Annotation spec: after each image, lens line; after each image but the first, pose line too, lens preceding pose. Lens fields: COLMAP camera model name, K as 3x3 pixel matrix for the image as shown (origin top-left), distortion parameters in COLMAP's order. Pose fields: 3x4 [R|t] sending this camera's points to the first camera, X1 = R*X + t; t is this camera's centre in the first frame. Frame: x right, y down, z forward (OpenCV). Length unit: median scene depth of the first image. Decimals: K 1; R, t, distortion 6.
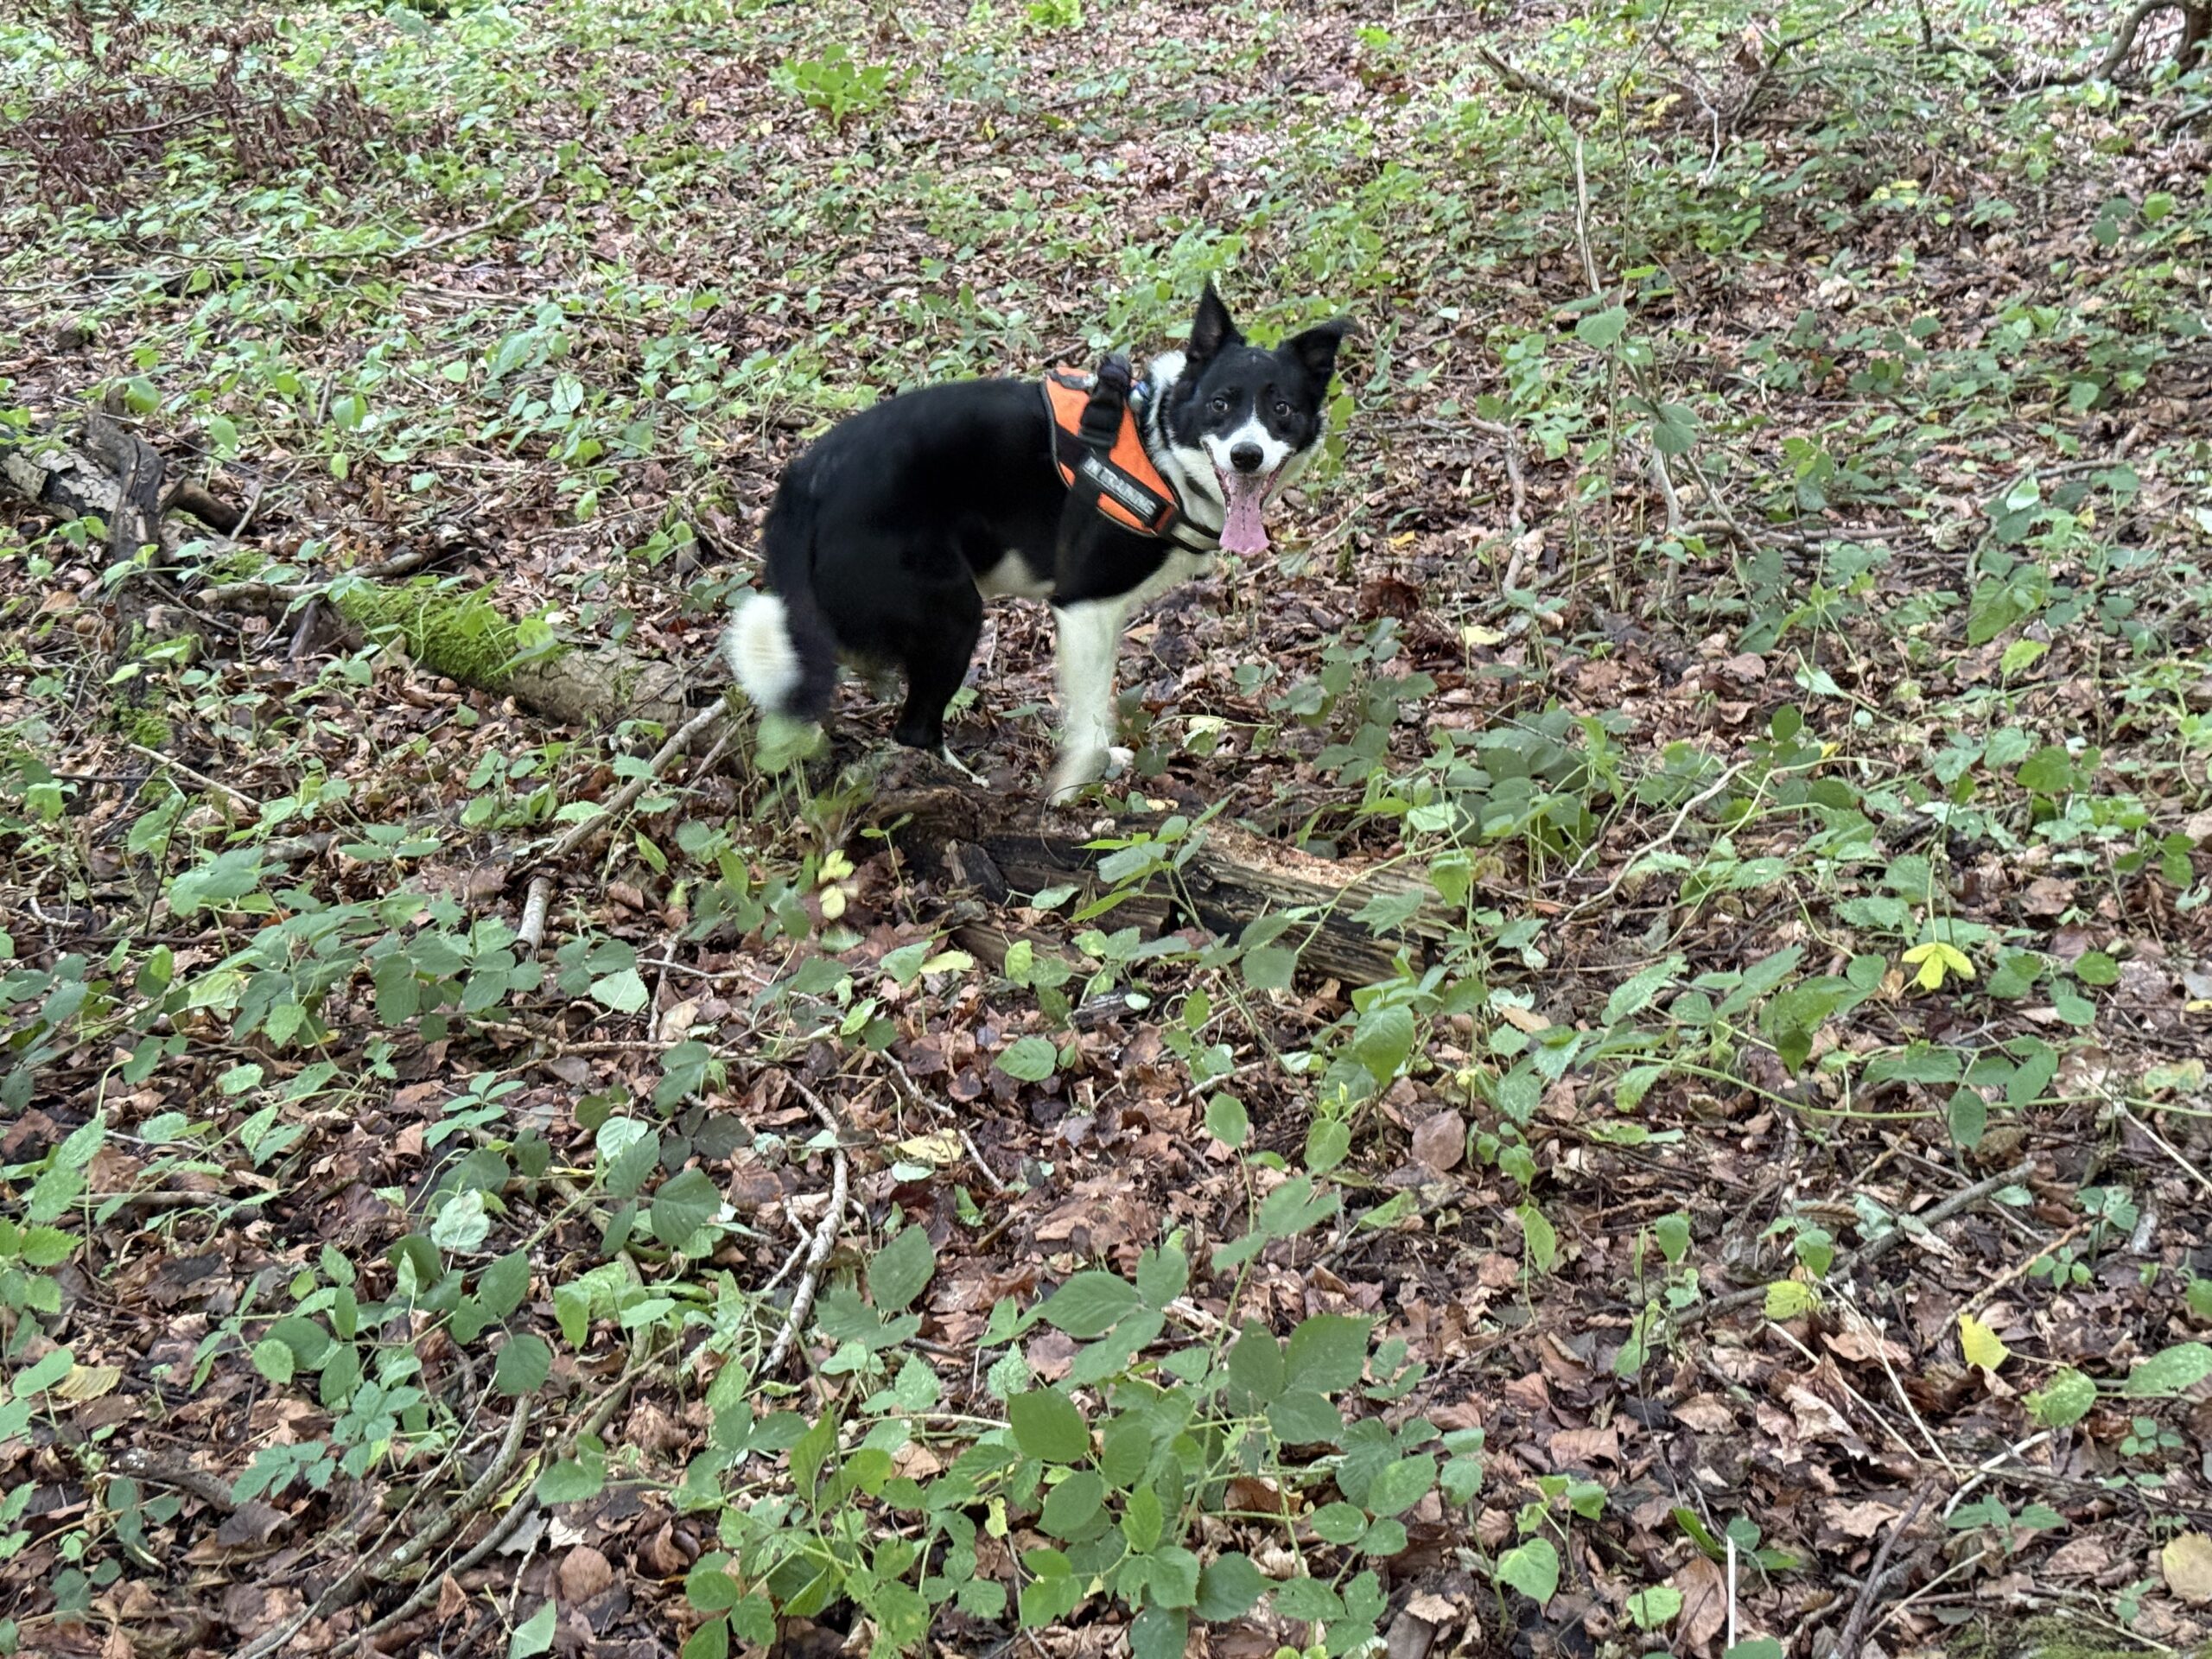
lens RADIAL K [[3056.4, 0, 1121.9], [0, 3056.4, 829.8], [0, 0, 1]] dist [0.148488, -0.337036]
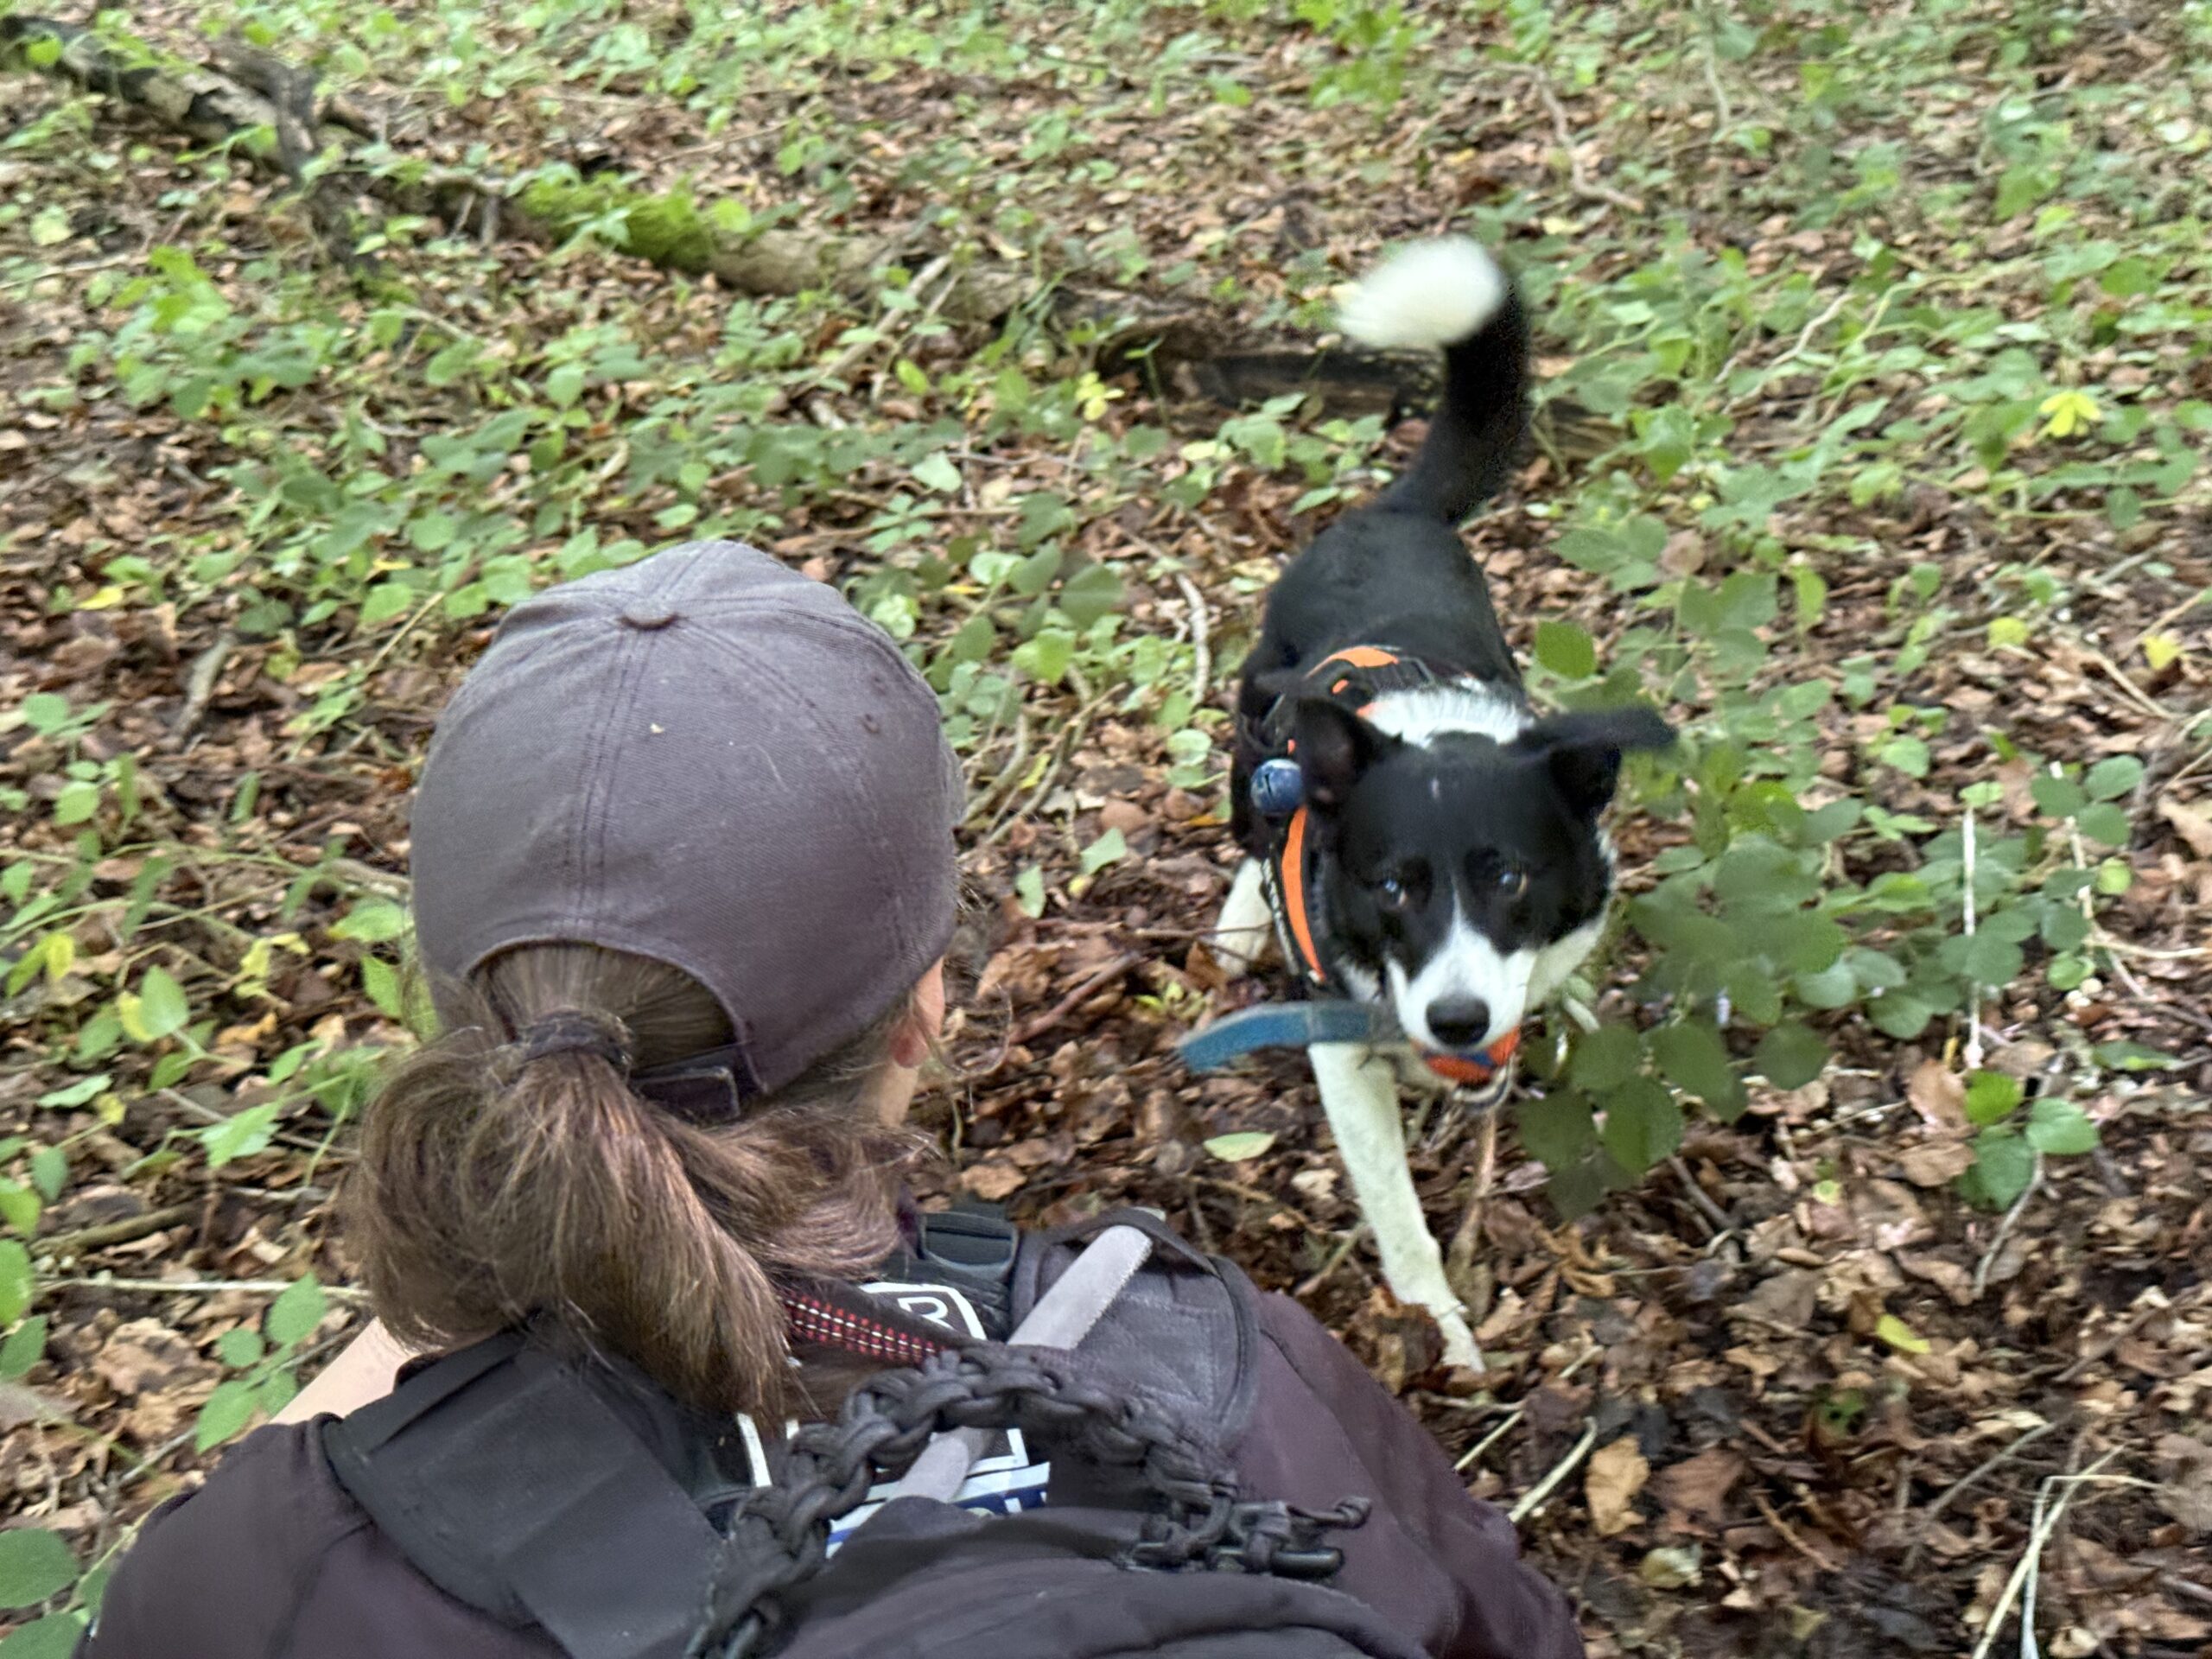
lens RADIAL K [[3056.4, 0, 1121.9], [0, 3056.4, 829.8], [0, 0, 1]] dist [0.148488, -0.337036]
pose [[0.995338, -0.010553, 0.095867, -0.139434], [0.004585, 0.998049, 0.062269, 0.078452], [-0.096337, -0.061540, 0.993444, -0.121889]]
